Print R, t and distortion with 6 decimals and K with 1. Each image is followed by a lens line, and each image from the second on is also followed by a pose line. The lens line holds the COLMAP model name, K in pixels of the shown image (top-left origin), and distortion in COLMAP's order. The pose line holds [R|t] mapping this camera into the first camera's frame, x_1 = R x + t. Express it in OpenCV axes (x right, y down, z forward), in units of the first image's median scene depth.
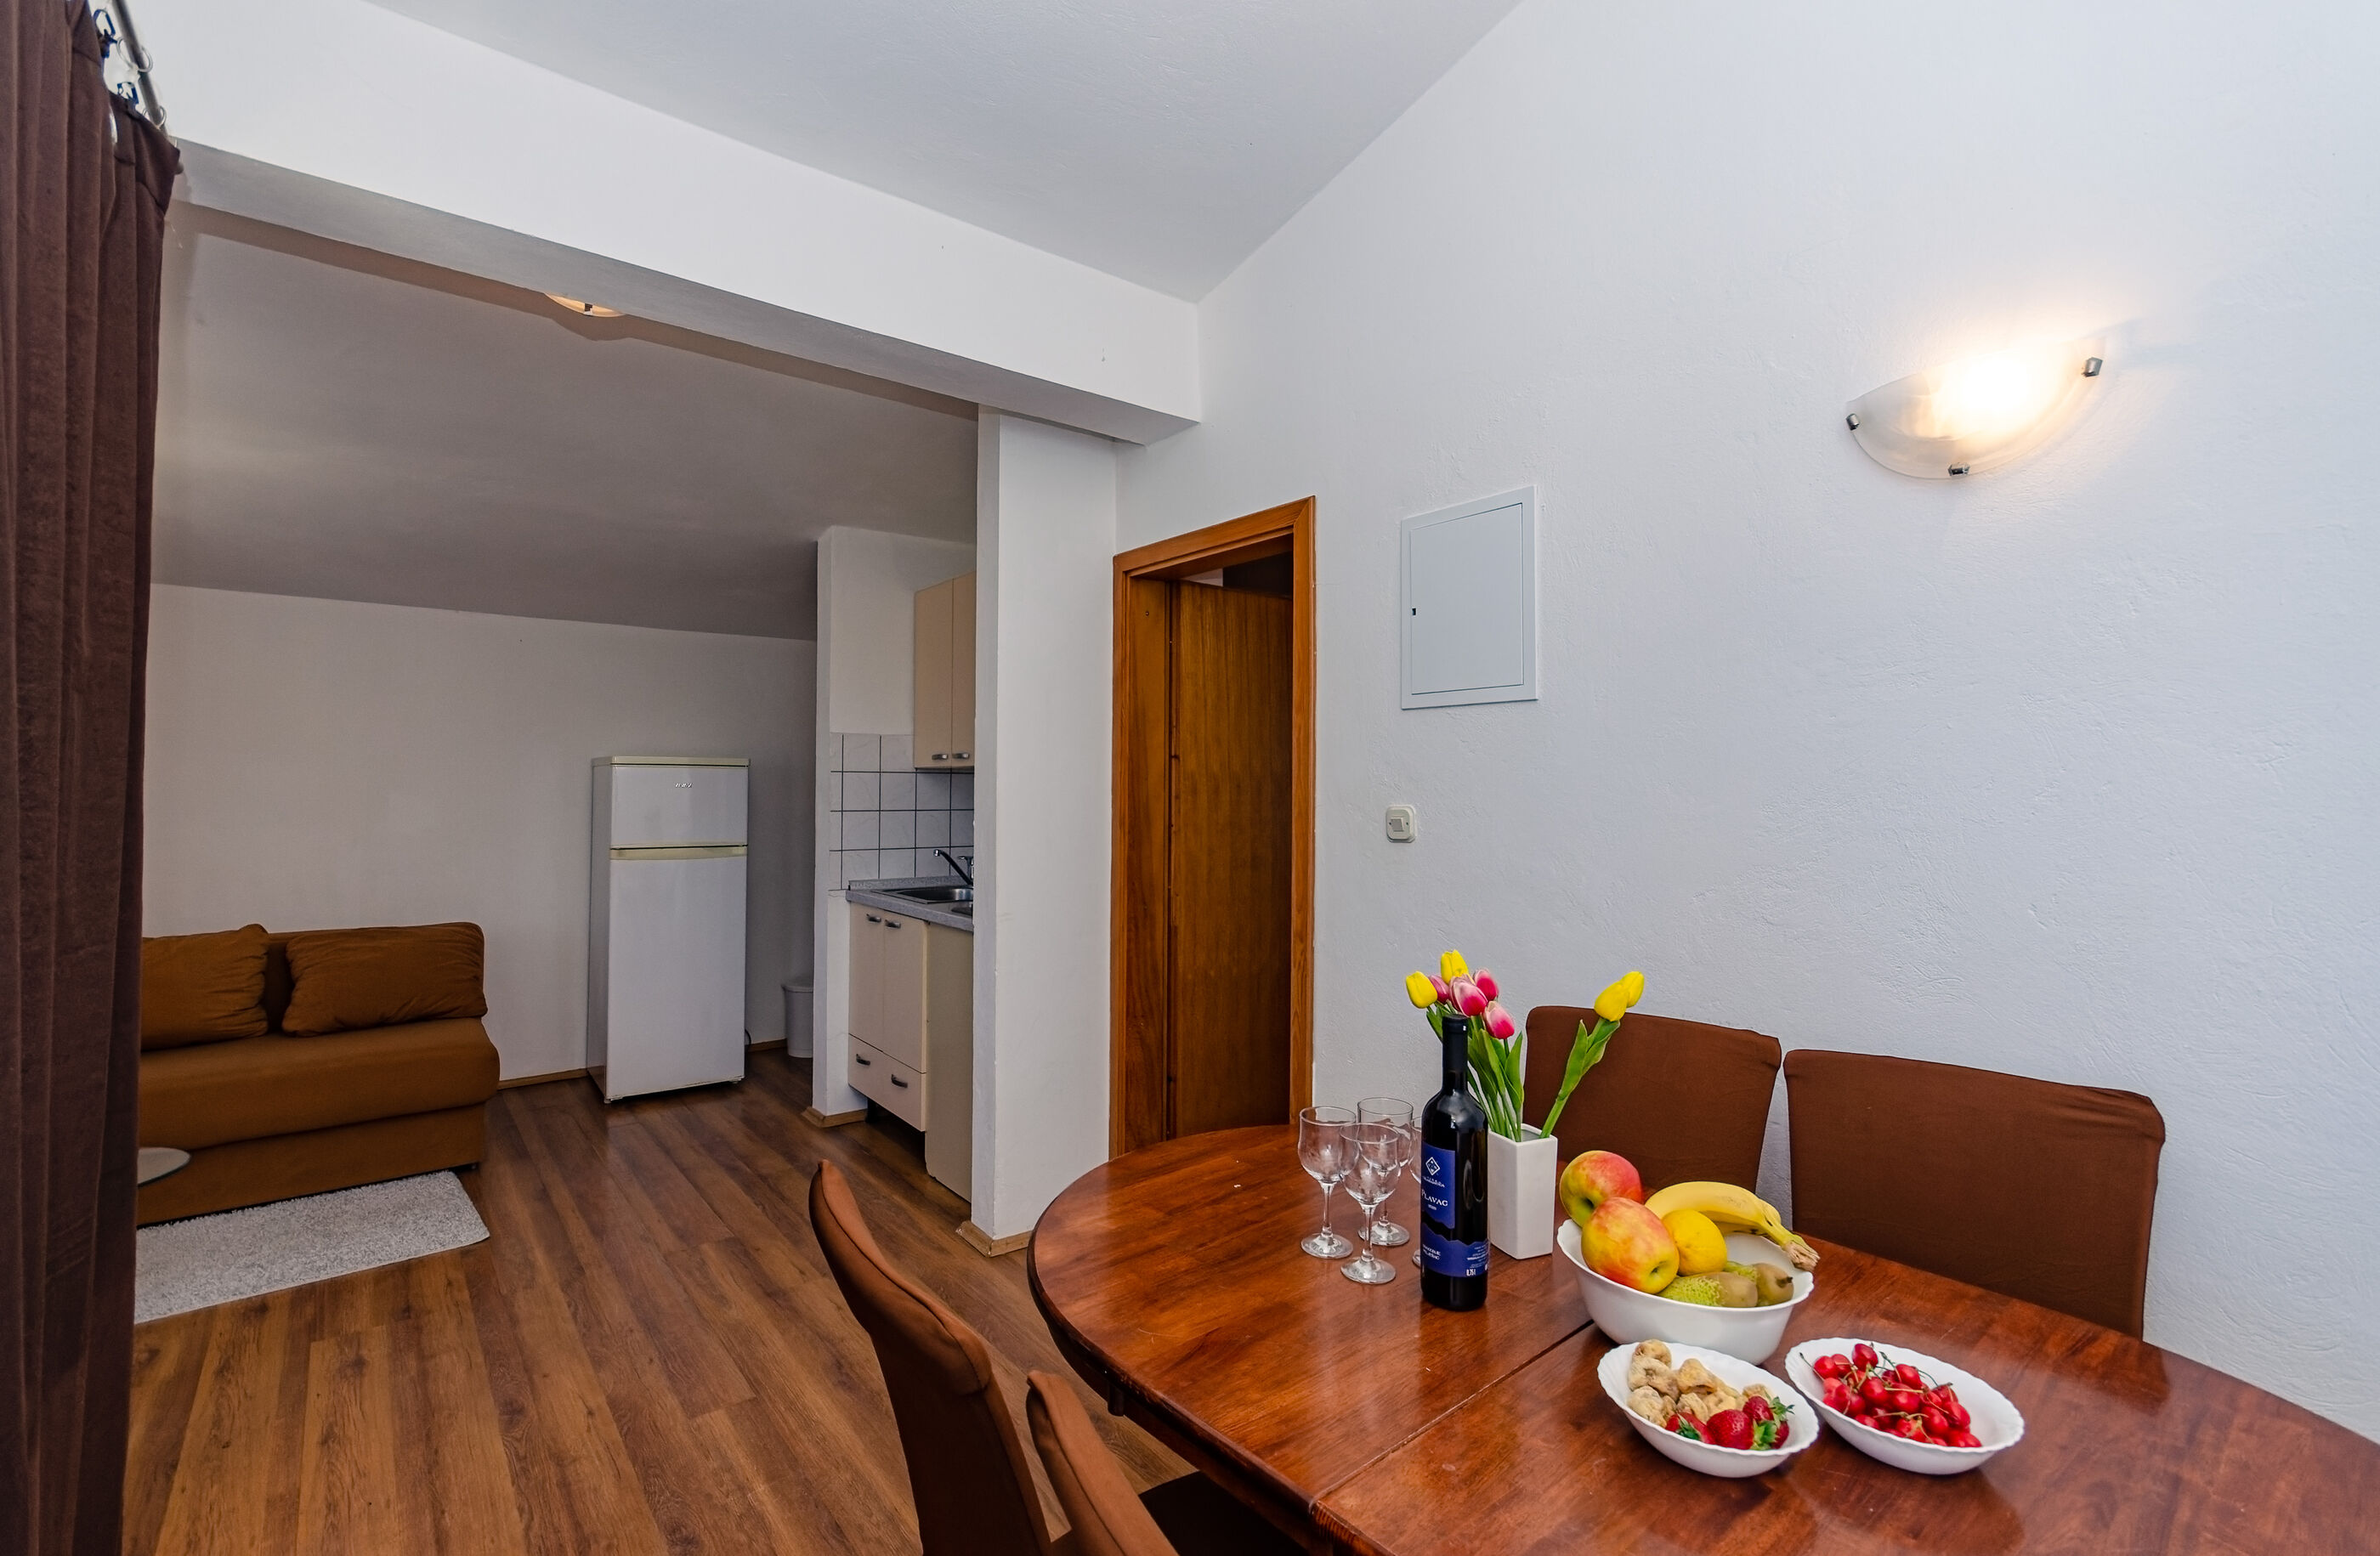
lens RADIAL K [[1037.2, 0, 1155.8], [0, 1037.2, 773.7], [0, 0, 1]] dist [0.002471, 0.000242]
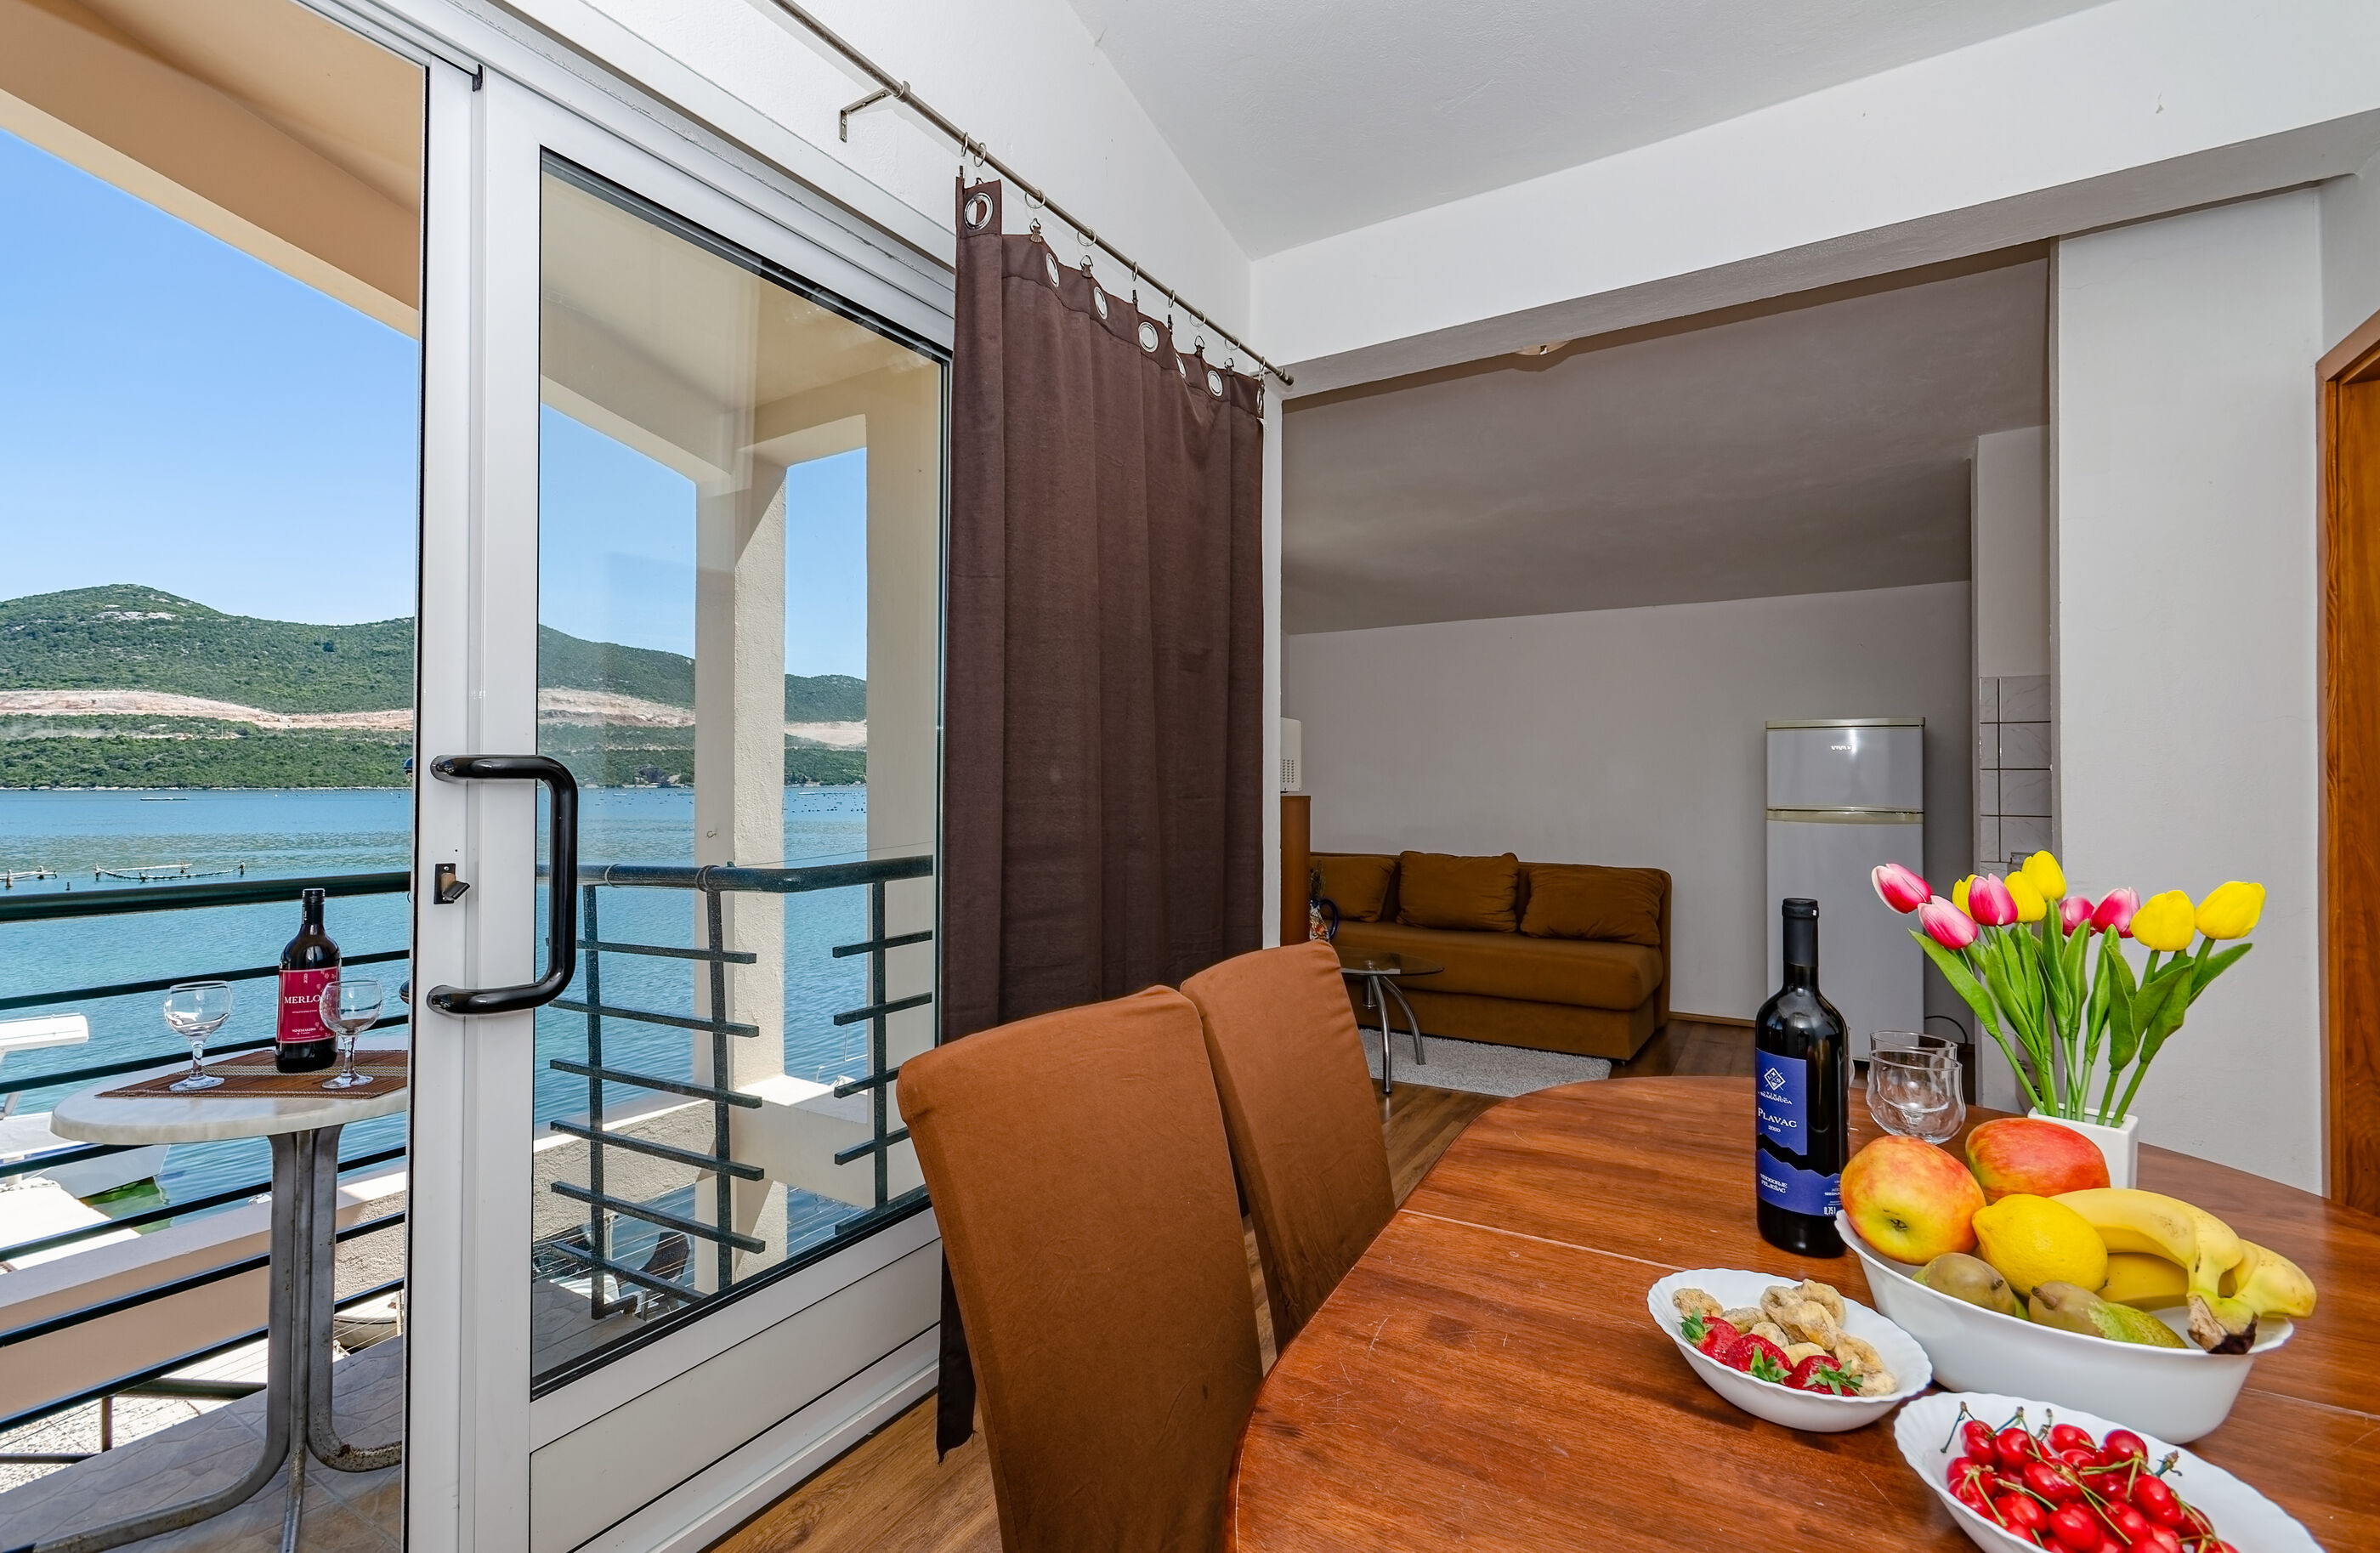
lens RADIAL K [[1062.3, 0, 1190.0], [0, 1062.3, 776.5], [0, 0, 1]] dist [0.002372, 0.000218]
pose [[0.367815, -0.011394, -0.929829, 0.274052], [0.012593, 0.999894, -0.007271, 0.042922], [0.929814, -0.009035, 0.367919, 0.069800]]
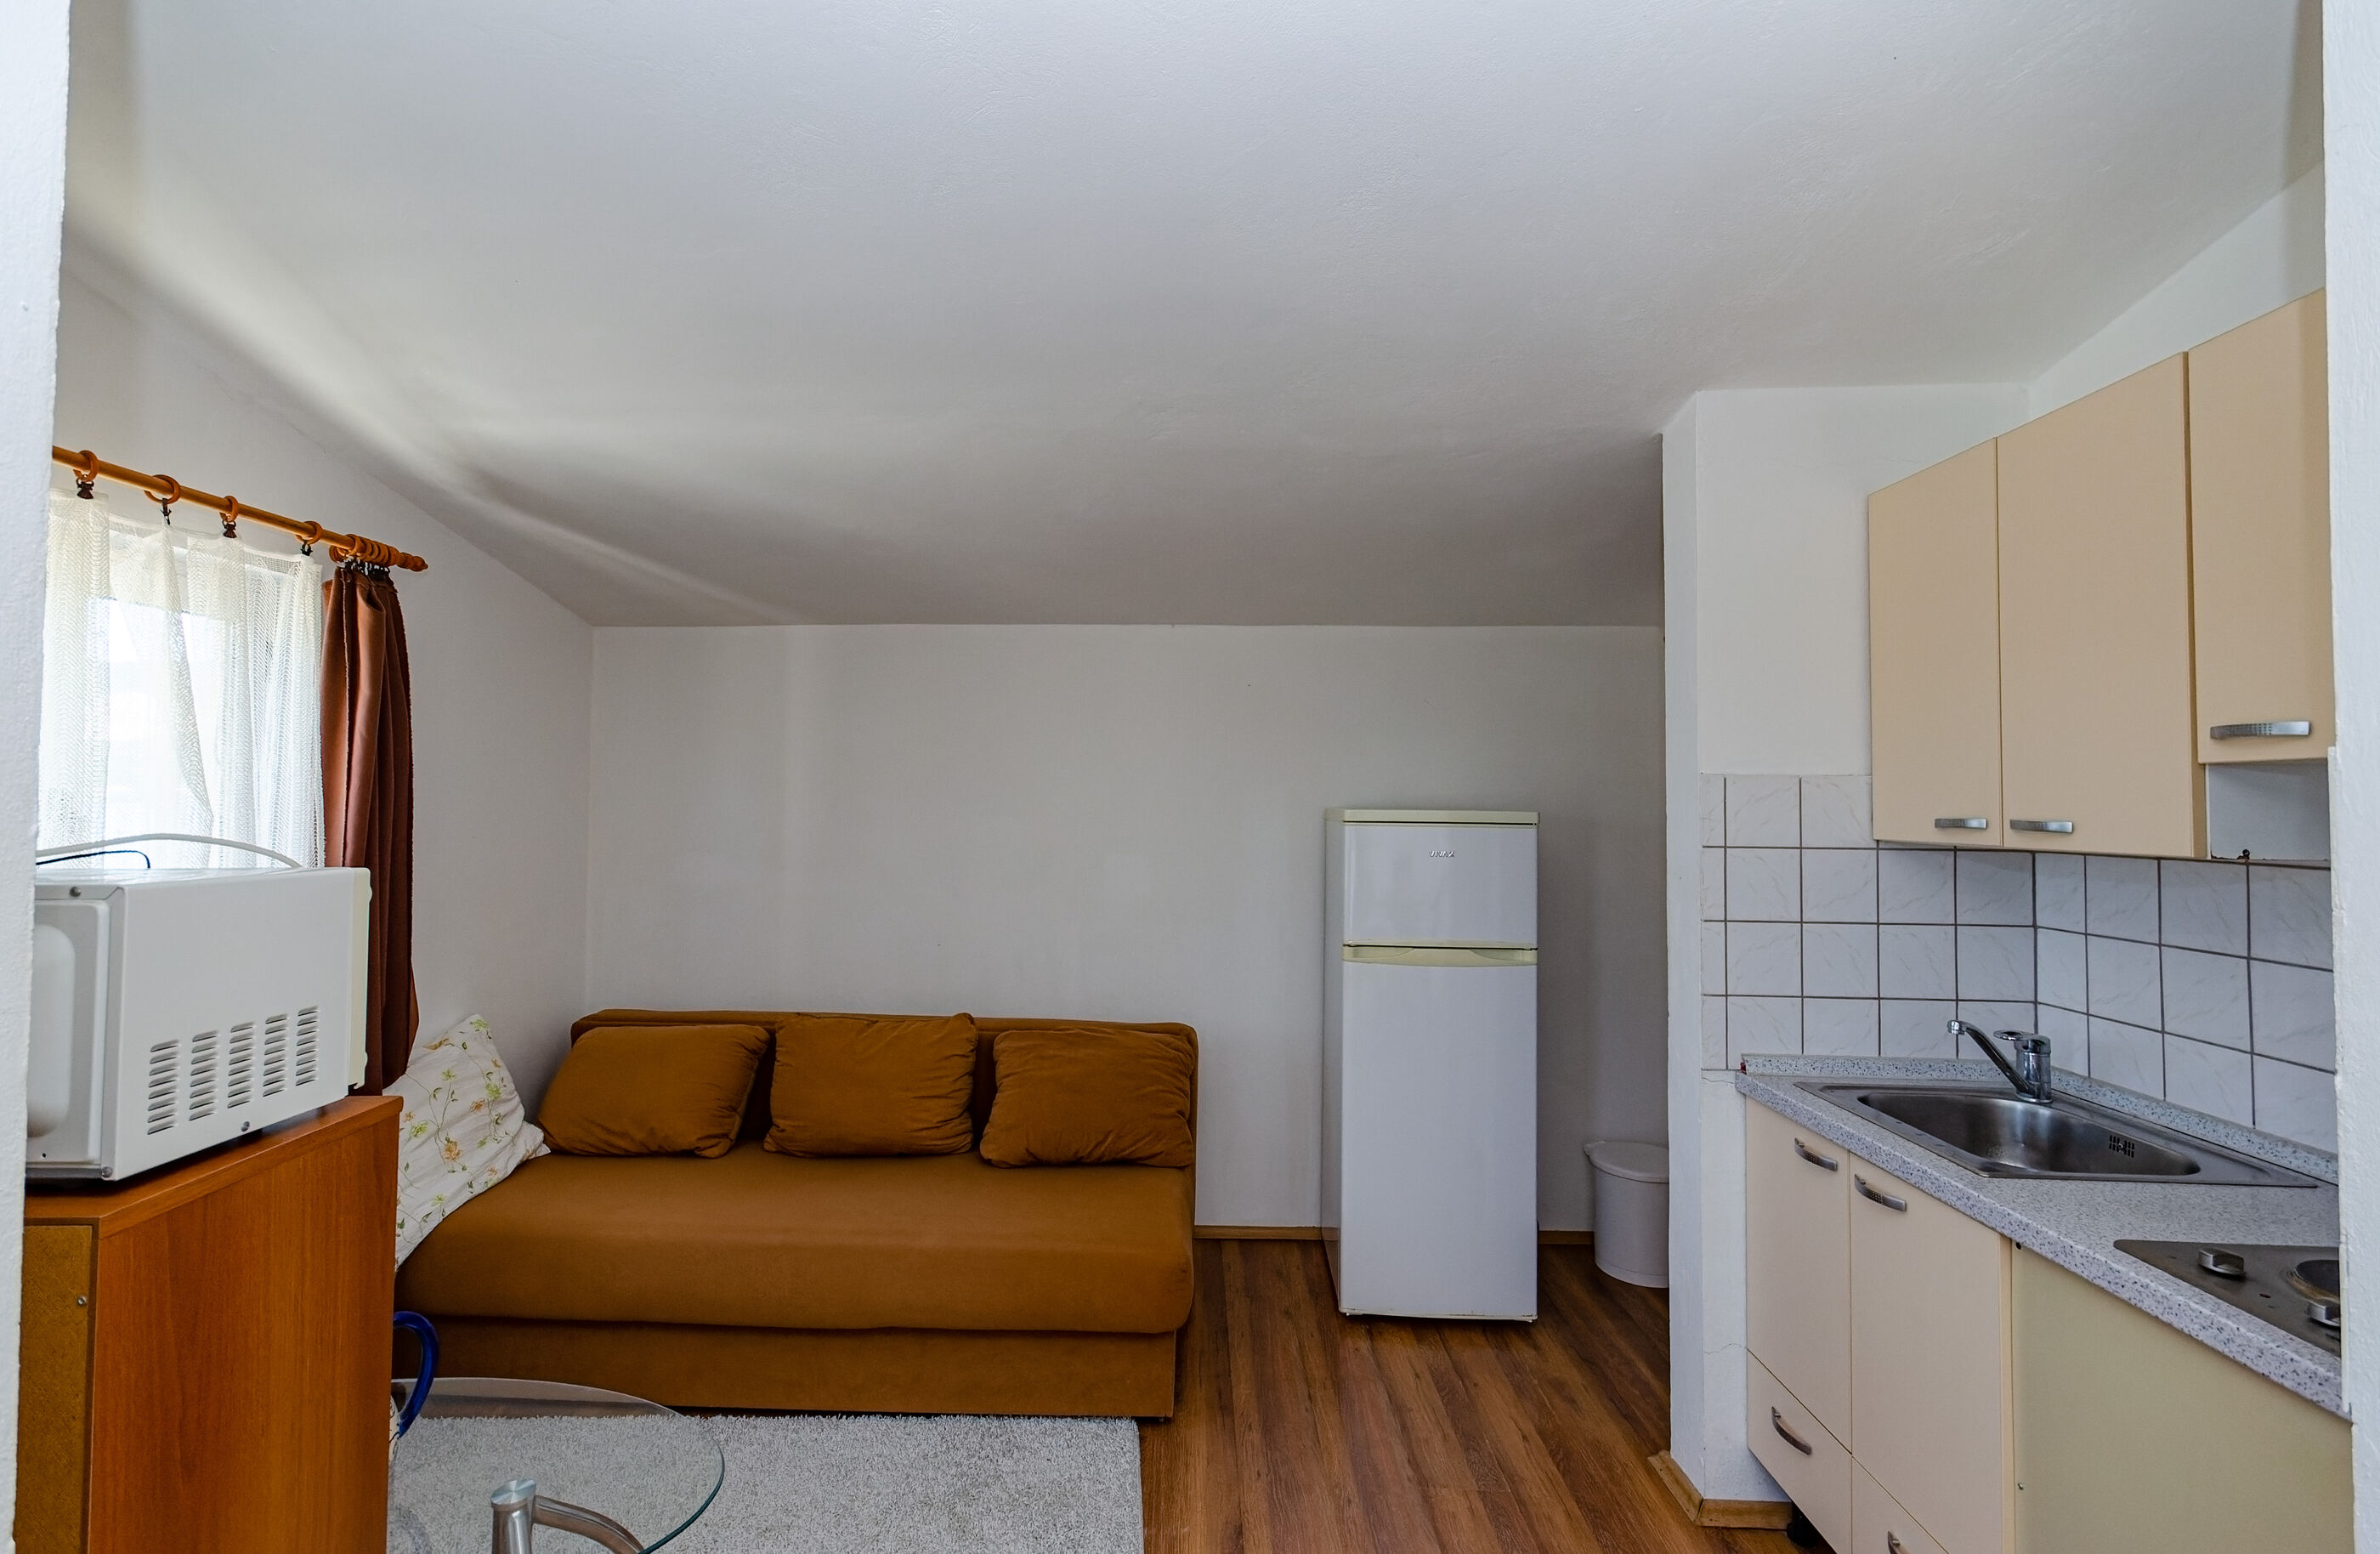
lens RADIAL K [[1037.4, 0, 1155.8], [0, 1037.4, 772.7], [0, 0, 1]] dist [0.002471, 0.000242]
pose [[0.772898, -0.012434, -0.634409, -0.192345], [0.005564, 0.999902, -0.012819, -0.035346], [0.634506, 0.006378, 0.772891, 0.408701]]
